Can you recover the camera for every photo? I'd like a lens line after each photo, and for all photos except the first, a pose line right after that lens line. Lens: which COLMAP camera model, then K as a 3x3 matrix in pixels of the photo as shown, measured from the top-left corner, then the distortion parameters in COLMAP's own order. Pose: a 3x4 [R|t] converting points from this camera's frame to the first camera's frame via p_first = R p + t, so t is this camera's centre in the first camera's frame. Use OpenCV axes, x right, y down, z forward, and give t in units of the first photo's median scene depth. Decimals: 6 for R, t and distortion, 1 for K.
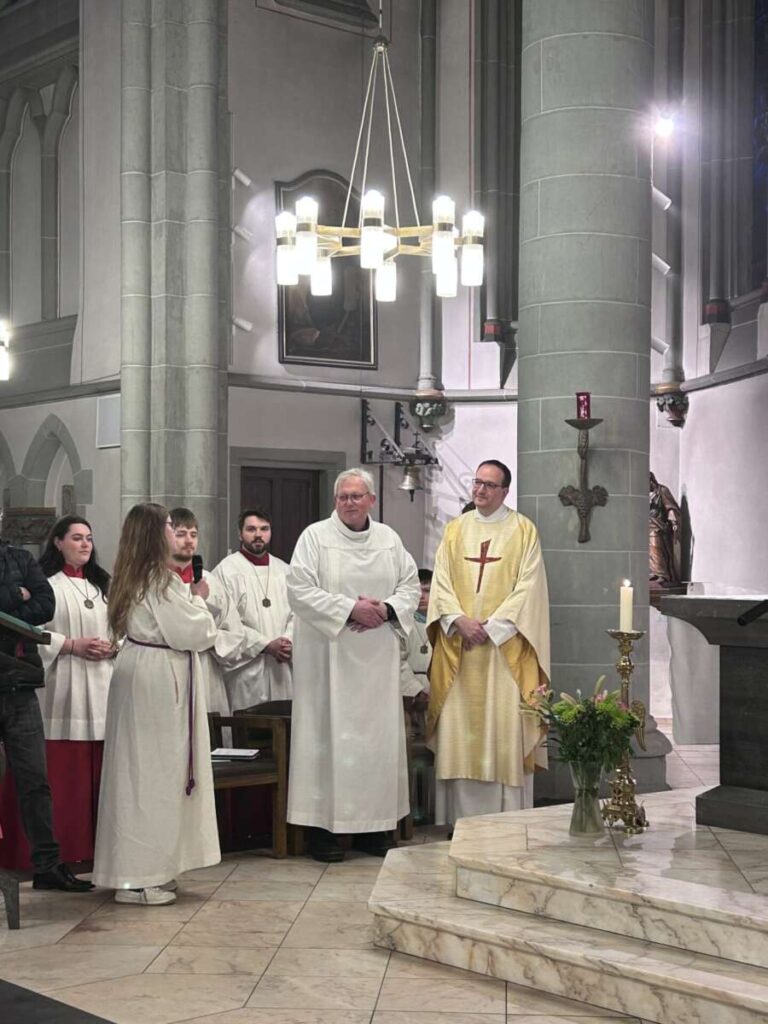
lens RADIAL K [[1680.5, 0, 393.9], [0, 1680.5, 521.5], [0, 0, 1]] dist [0.140381, 0.000000]
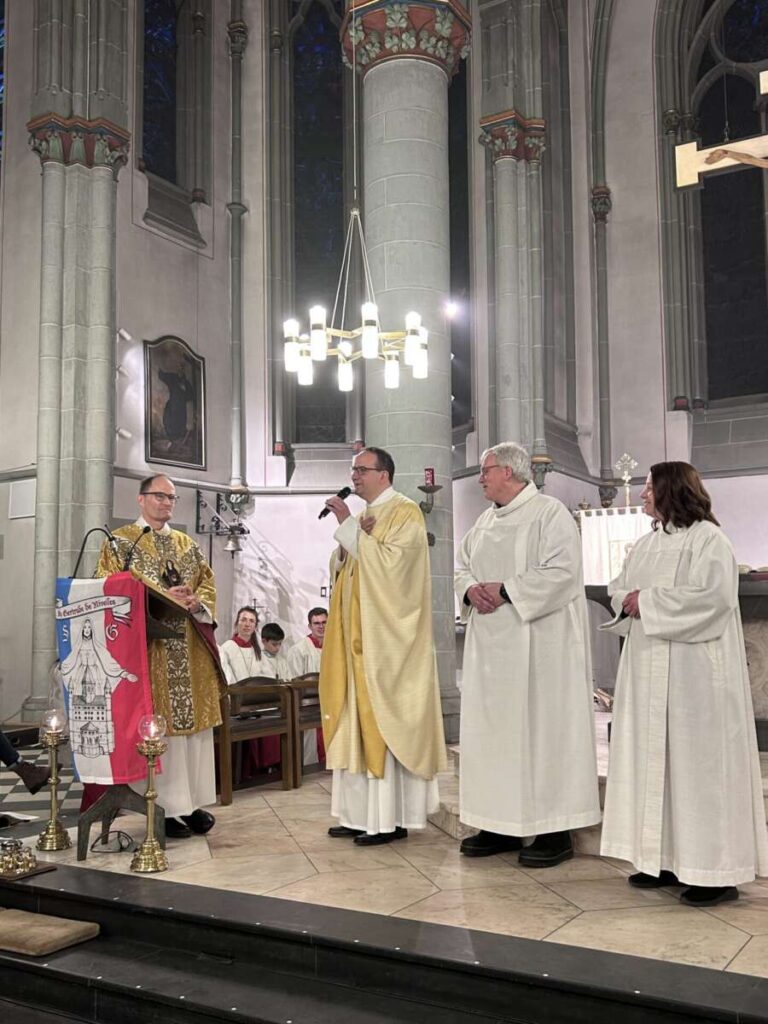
lens RADIAL K [[1013.0, 0, 401.4], [0, 1013.0, 524.8], [0, 0, 1]] dist [0.049264, 0.000000]
pose [[0.951311, 0.014316, 0.307899, -0.133960], [0.009359, 0.997119, -0.075278, 0.029391], [-0.308089, 0.074494, 0.948436, 0.108782]]
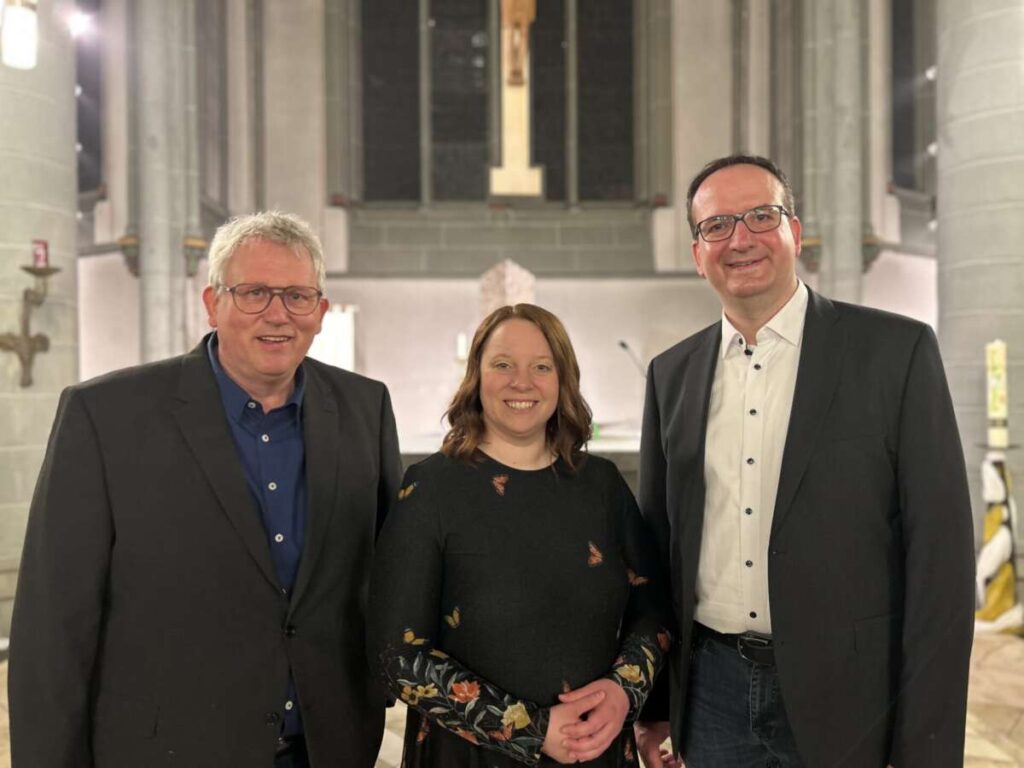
lens RADIAL K [[774.6, 0, 520.1], [0, 774.6, 388.3], [0, 0, 1]] dist [0.014427, -0.001680]
pose [[0.631323, -0.019909, 0.775264, -0.049805], [-0.007455, 0.999468, 0.031737, -0.003321], [-0.775484, -0.025816, 0.630839, 0.338338]]
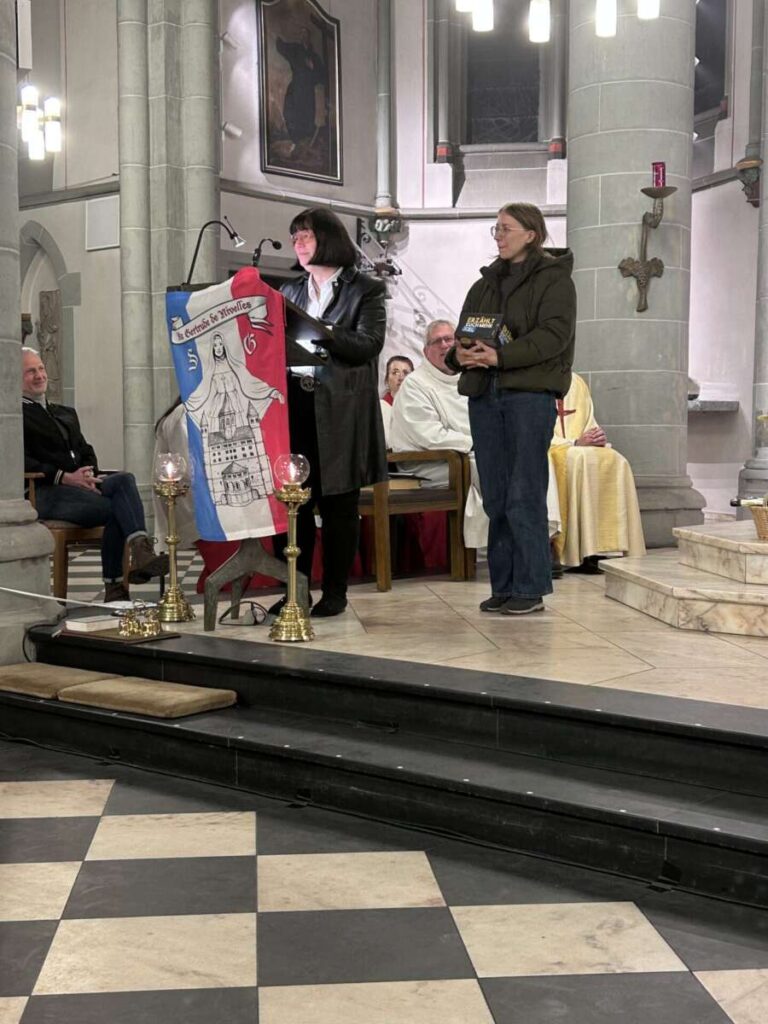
lens RADIAL K [[1435.8, 0, 391.1], [0, 1435.8, 521.9], [0, 0, 1]] dist [0.064397, 0.000000]
pose [[0.986989, -0.011362, 0.160387, -0.142184], [-0.002069, 0.996521, 0.083322, 0.051381], [-0.160775, -0.082570, 0.983531, 0.083496]]
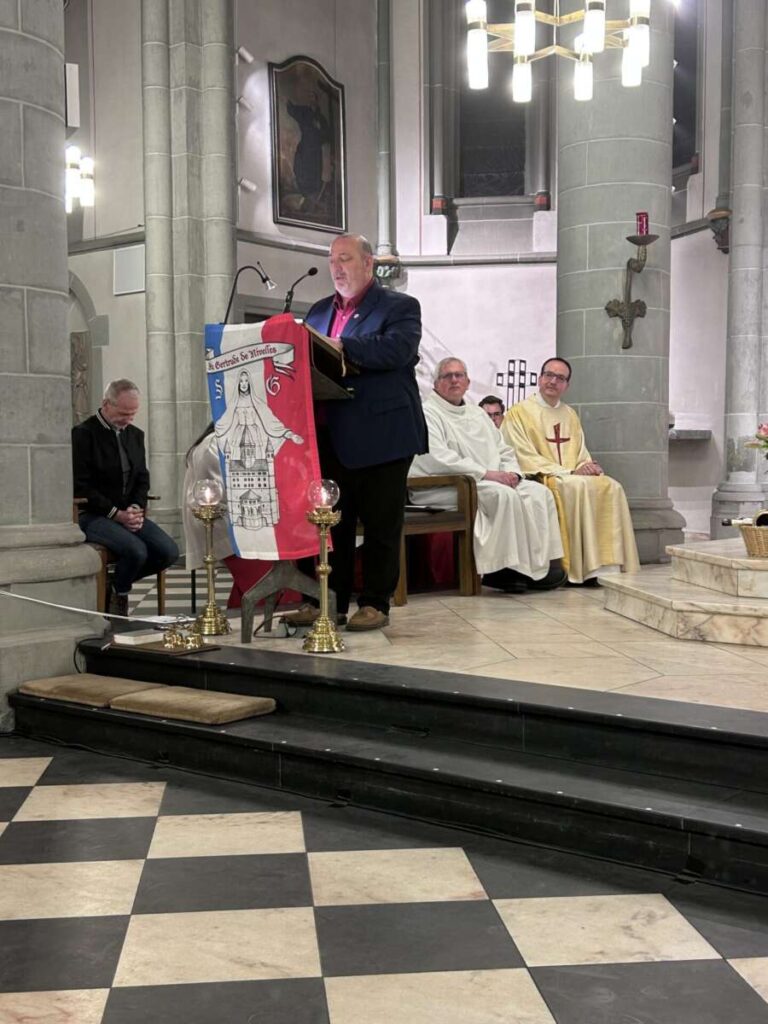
lens RADIAL K [[1307.2, 0, 396.4], [0, 1307.2, 527.6], [0, 0, 1]] dist [0.058818, 0.000000]
pose [[0.984975, -0.014825, 0.172061, -0.150609], [0.002297, 0.997345, 0.072782, 0.051581], [-0.172683, -0.071293, 0.982394, 0.089078]]
